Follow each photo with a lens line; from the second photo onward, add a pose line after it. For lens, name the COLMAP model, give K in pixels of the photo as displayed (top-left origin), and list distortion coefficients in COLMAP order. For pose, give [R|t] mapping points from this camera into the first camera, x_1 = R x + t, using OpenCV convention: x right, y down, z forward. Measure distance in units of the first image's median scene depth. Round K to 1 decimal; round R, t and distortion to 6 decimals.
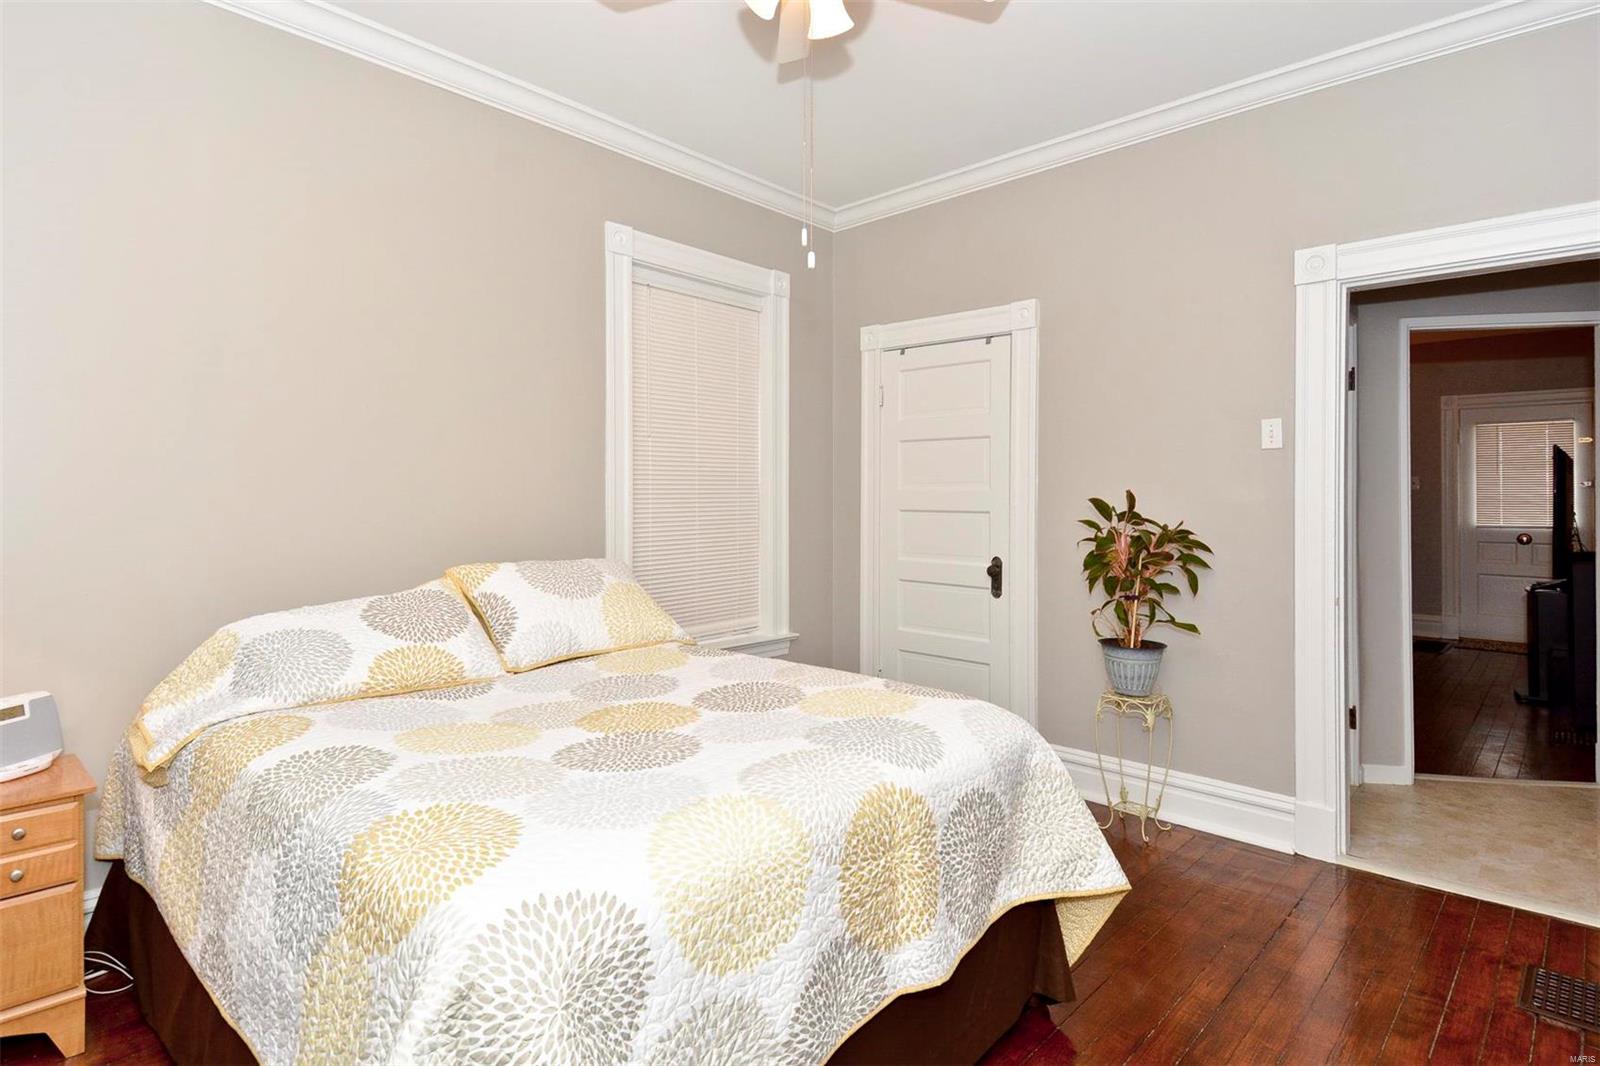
lens RADIAL K [[856.5, 0, 798.0], [0, 856.5, 521.3], [0, 0, 1]] dist [0.037512, -0.004042]
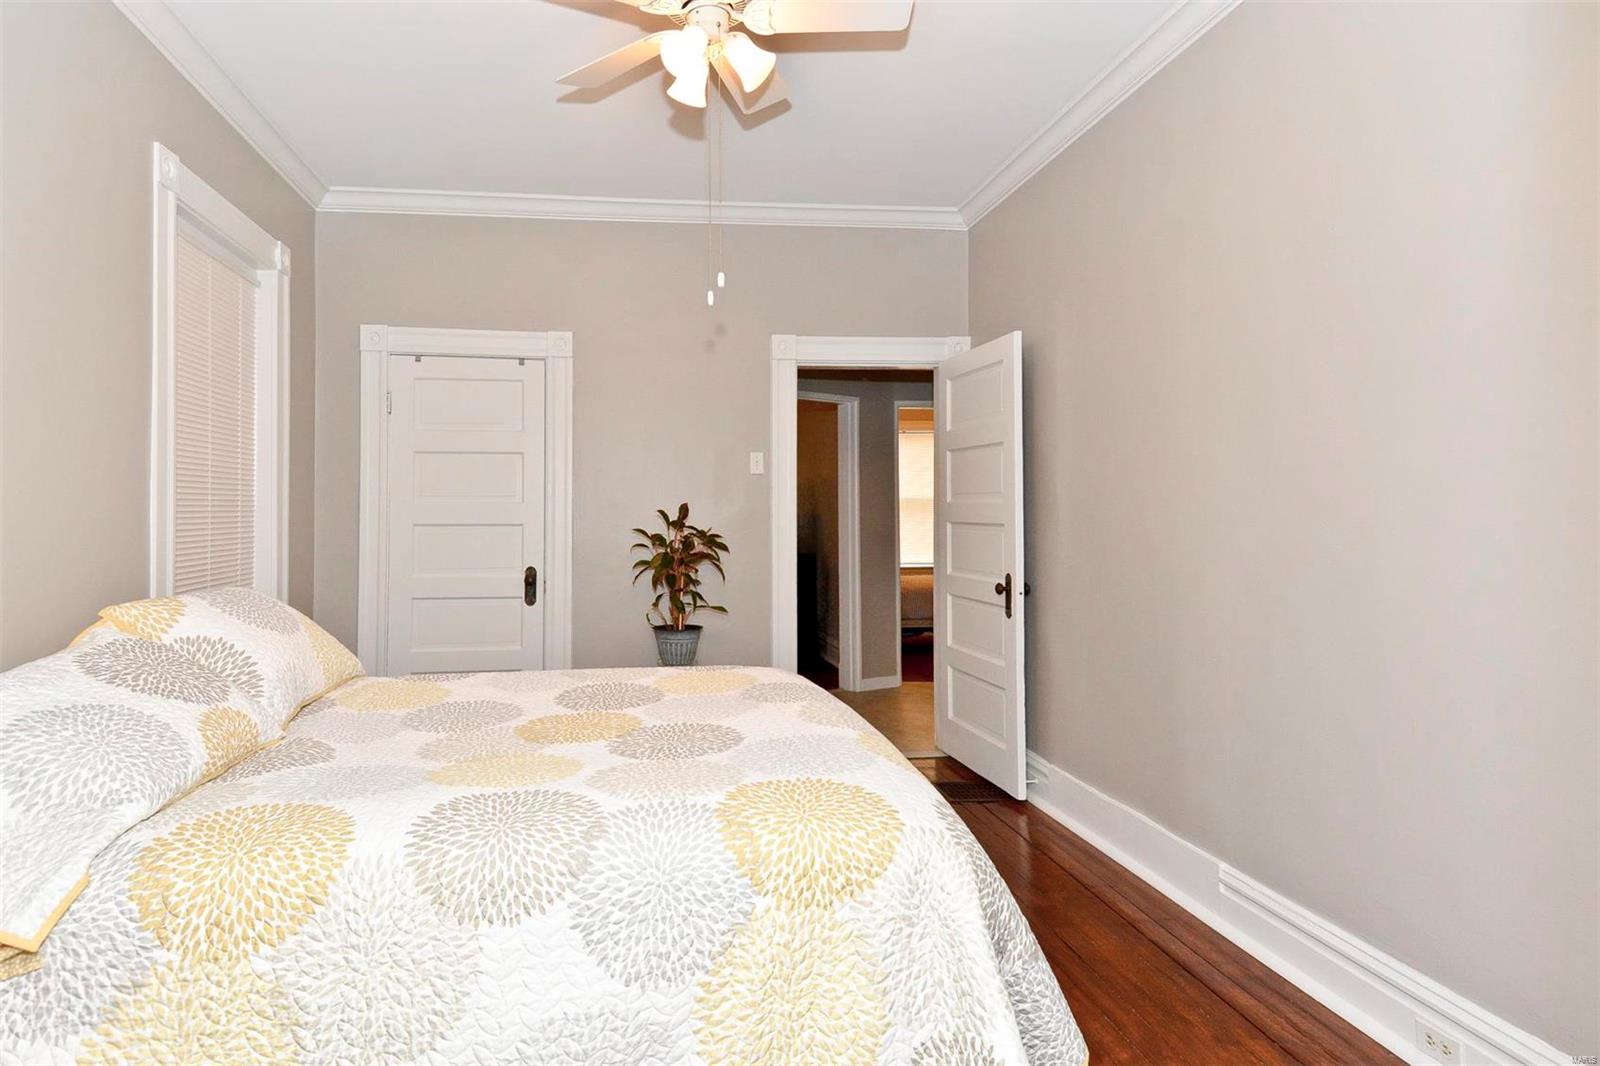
lens RADIAL K [[856.5, 0, 763.6], [0, 856.5, 508.5], [0, 0, 1]] dist [0.037512, -0.004042]
pose [[0.634811, 0.003639, 0.772659, -0.481861], [0.028606, 0.999193, -0.028208, 0.009711], [-0.772138, 0.040009, 0.634194, 0.127044]]
